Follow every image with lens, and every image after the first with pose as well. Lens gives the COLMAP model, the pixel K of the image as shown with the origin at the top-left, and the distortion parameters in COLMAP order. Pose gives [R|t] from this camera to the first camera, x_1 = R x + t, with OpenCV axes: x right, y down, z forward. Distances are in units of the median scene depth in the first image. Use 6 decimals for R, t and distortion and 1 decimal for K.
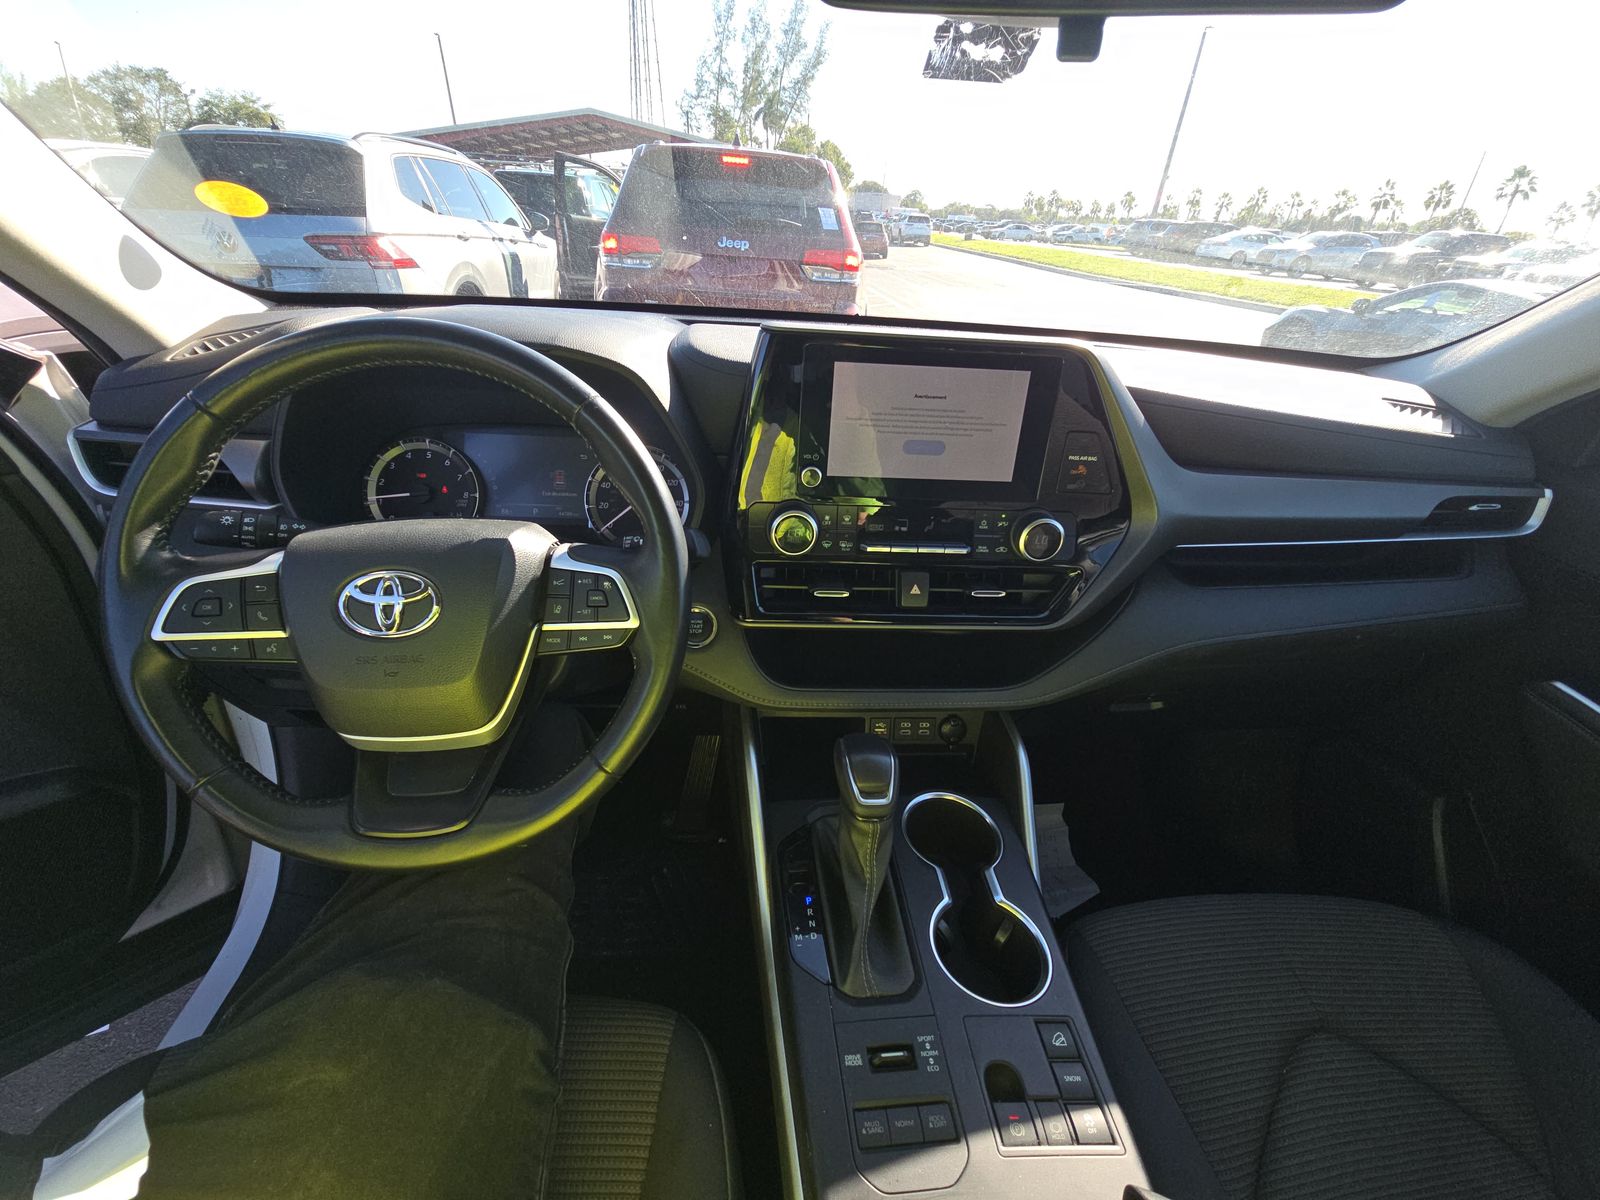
lens RADIAL K [[639.2, 0, 801.0], [0, 639.2, 606.5], [0, 0, 1]] dist [-0.000071, 0.000094]
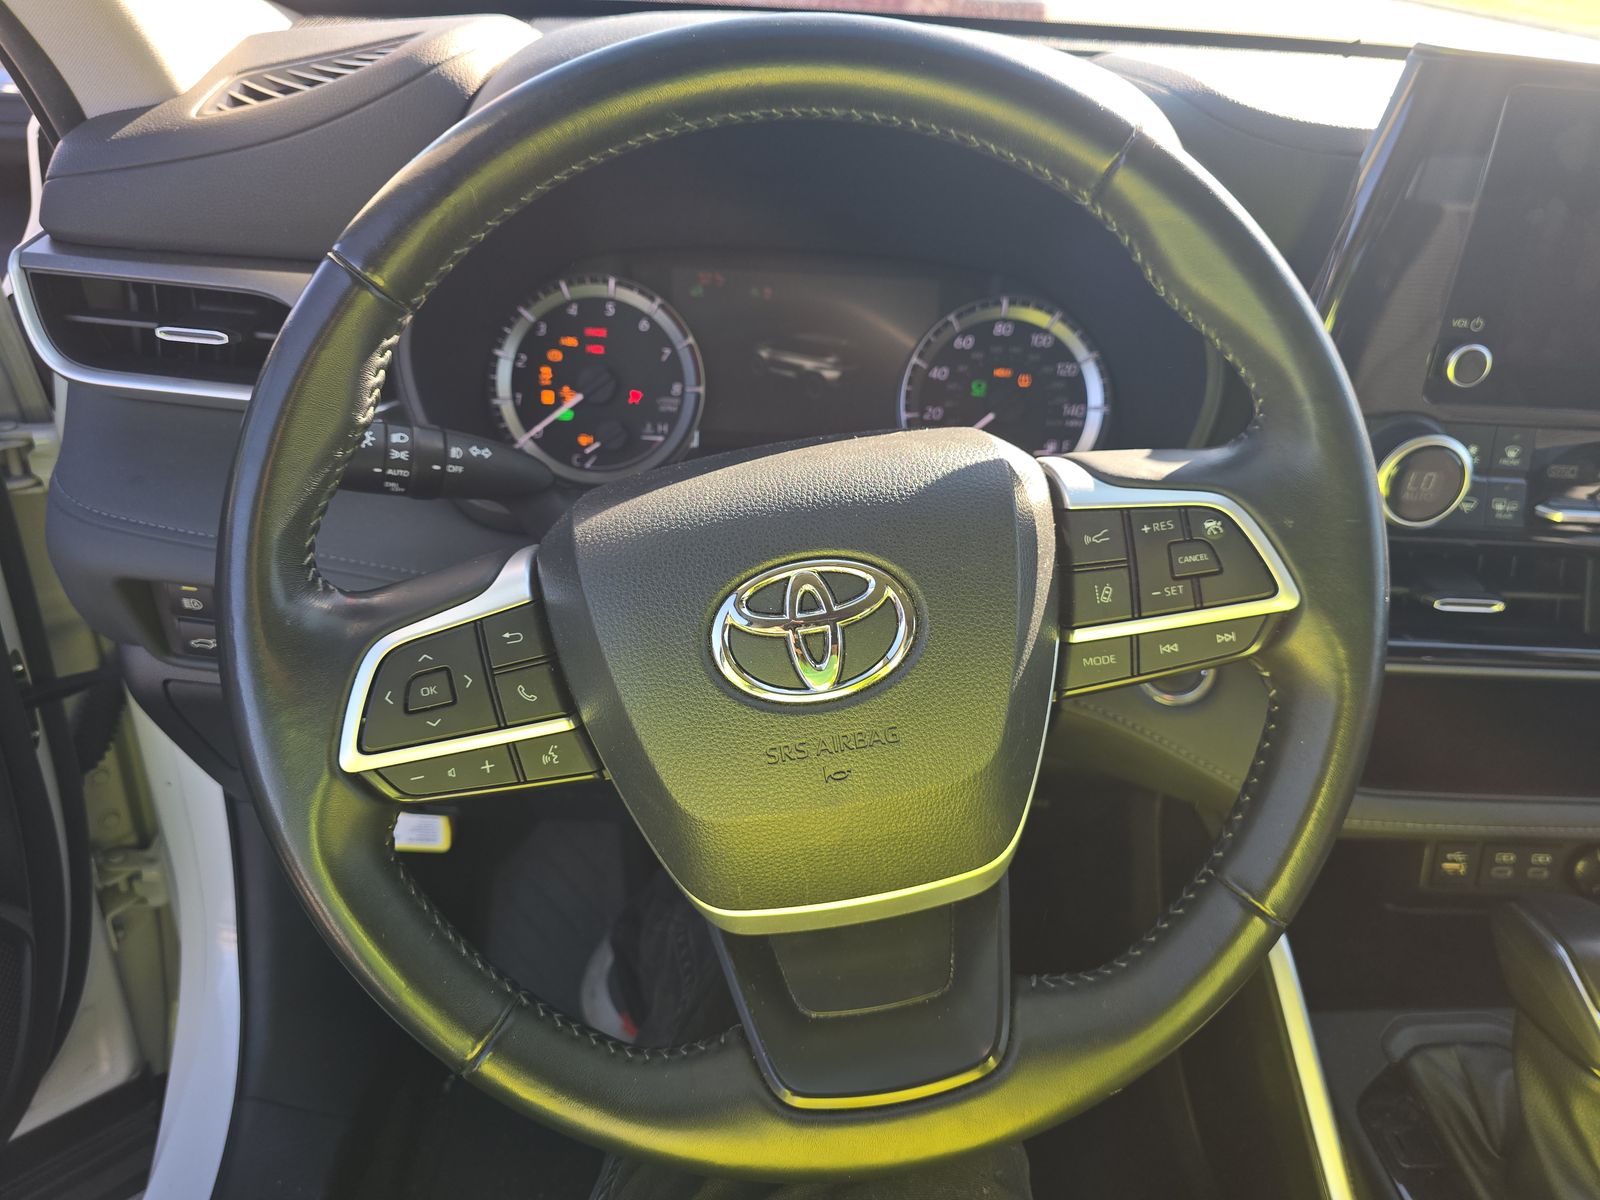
lens RADIAL K [[1080.7, 0, 800.0], [0, 1080.7, 600.0], [0, 0, 1]] dist [-0.001537, -0.002518]
pose [[0.998602, 0.029612, -0.043783, -0.386647], [-0.028314, 0.999149, 0.029997, -0.032516], [0.044634, -0.028715, 0.998591, 0.125133]]
